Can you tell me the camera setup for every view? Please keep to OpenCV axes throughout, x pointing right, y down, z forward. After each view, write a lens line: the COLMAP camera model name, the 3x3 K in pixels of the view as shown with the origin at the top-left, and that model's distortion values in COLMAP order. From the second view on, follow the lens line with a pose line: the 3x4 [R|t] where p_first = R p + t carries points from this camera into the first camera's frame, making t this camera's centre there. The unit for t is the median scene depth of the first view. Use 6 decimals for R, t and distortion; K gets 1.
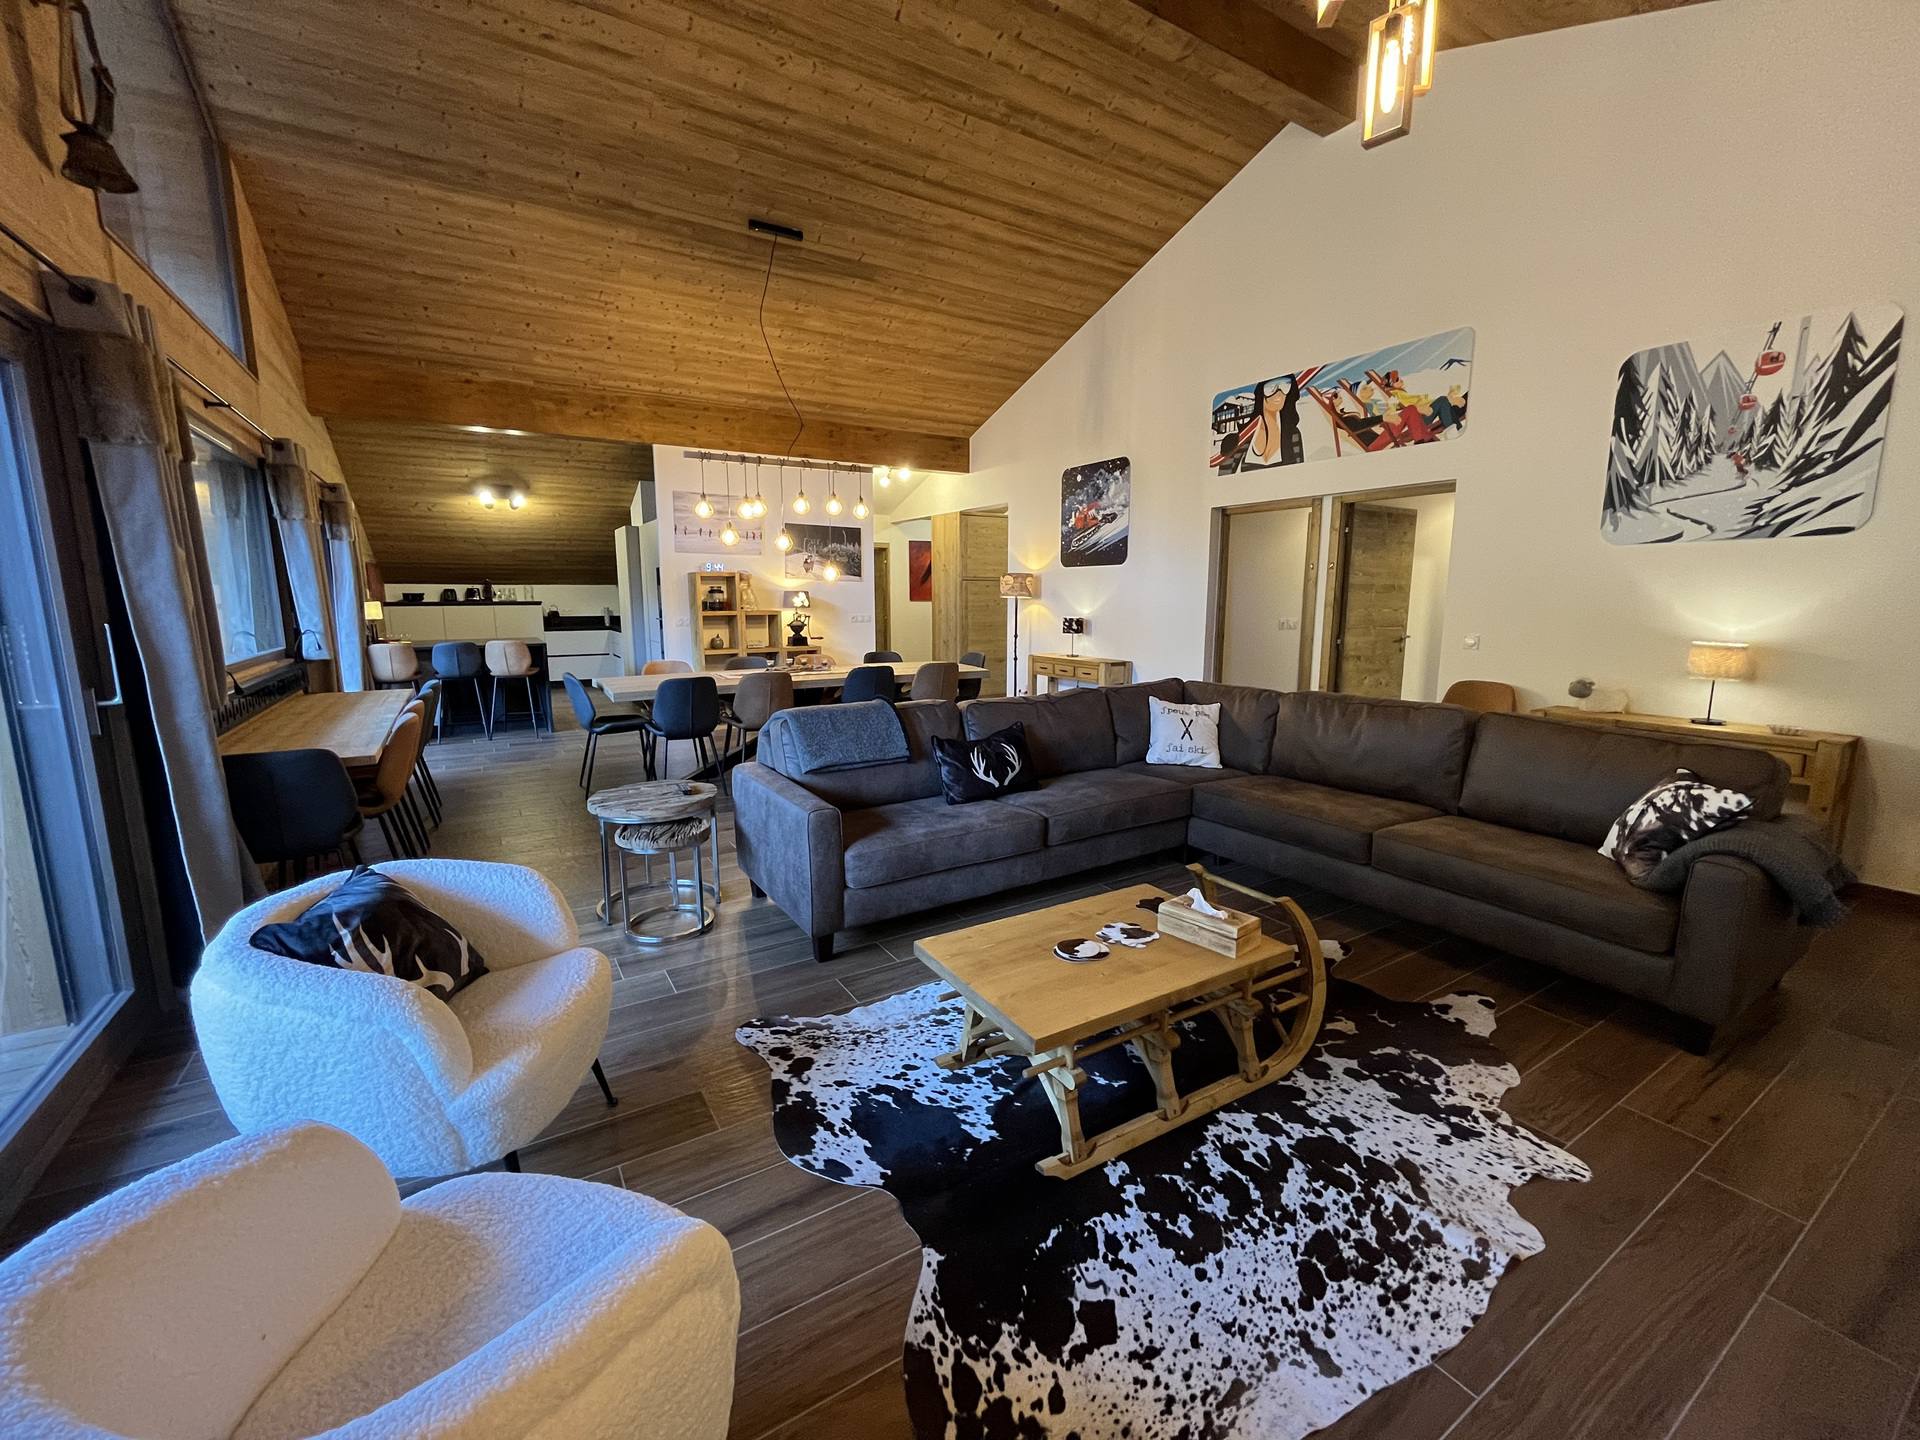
lens RADIAL K [[781.9, 0, 961.9], [0, 781.9, 720.7], [0, 0, 1]] dist [-0.001672, -0.000718]
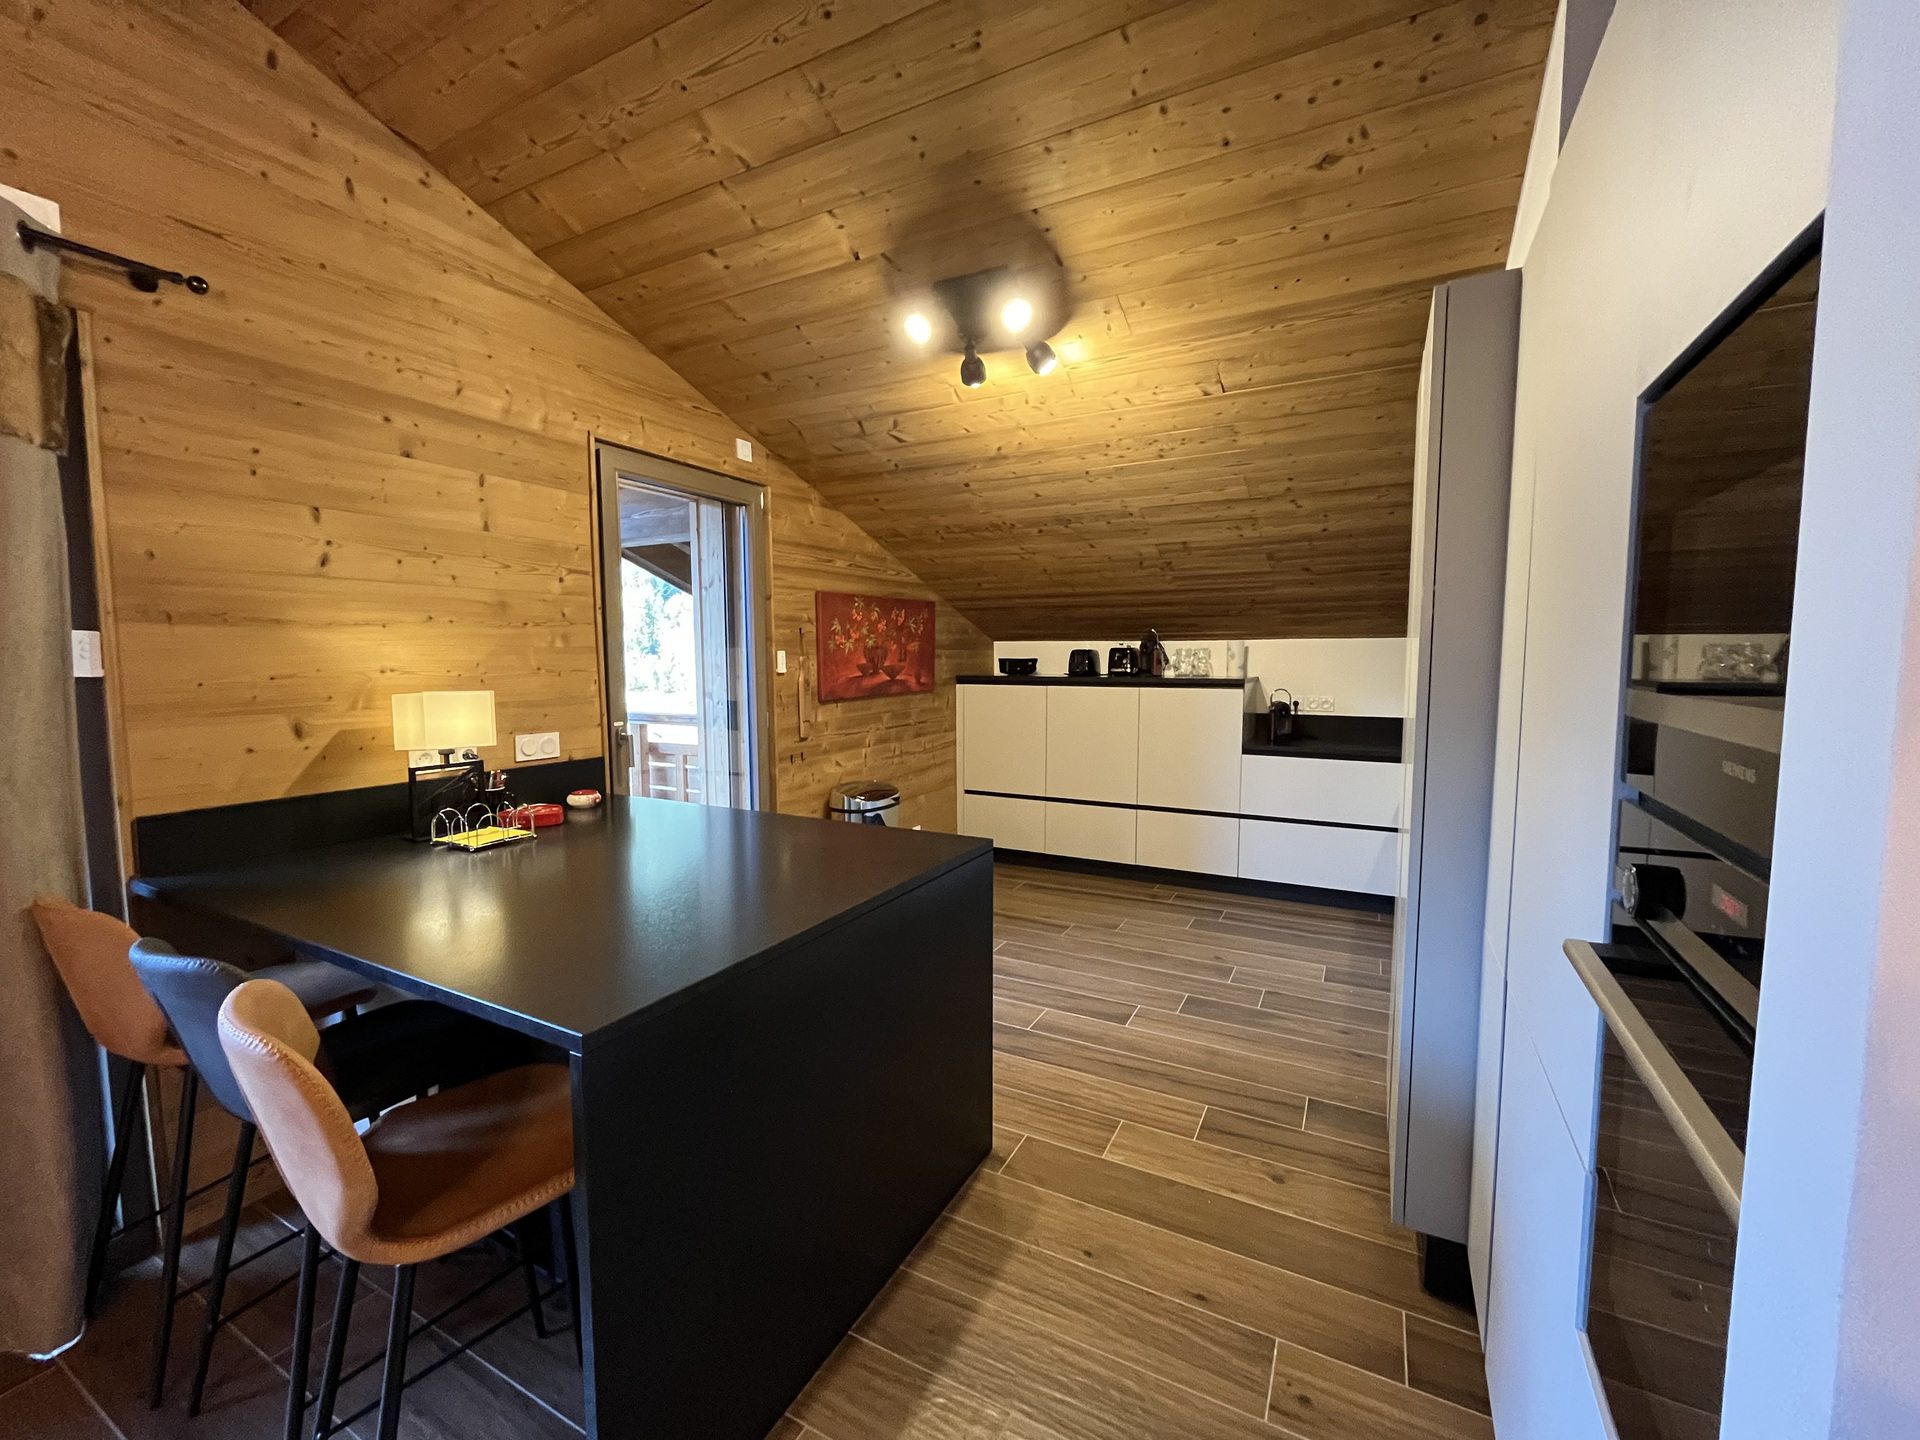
lens RADIAL K [[781.9, 0, 957.8], [0, 781.9, 720.2], [0, 0, 1]] dist [-0.001672, -0.000718]
pose [[0.501390, 0.070862, -0.862314, -0.415601], [-0.138248, 0.990397, 0.001004, -0.175127], [0.854105, 0.118710, 0.506372, 1.052447]]
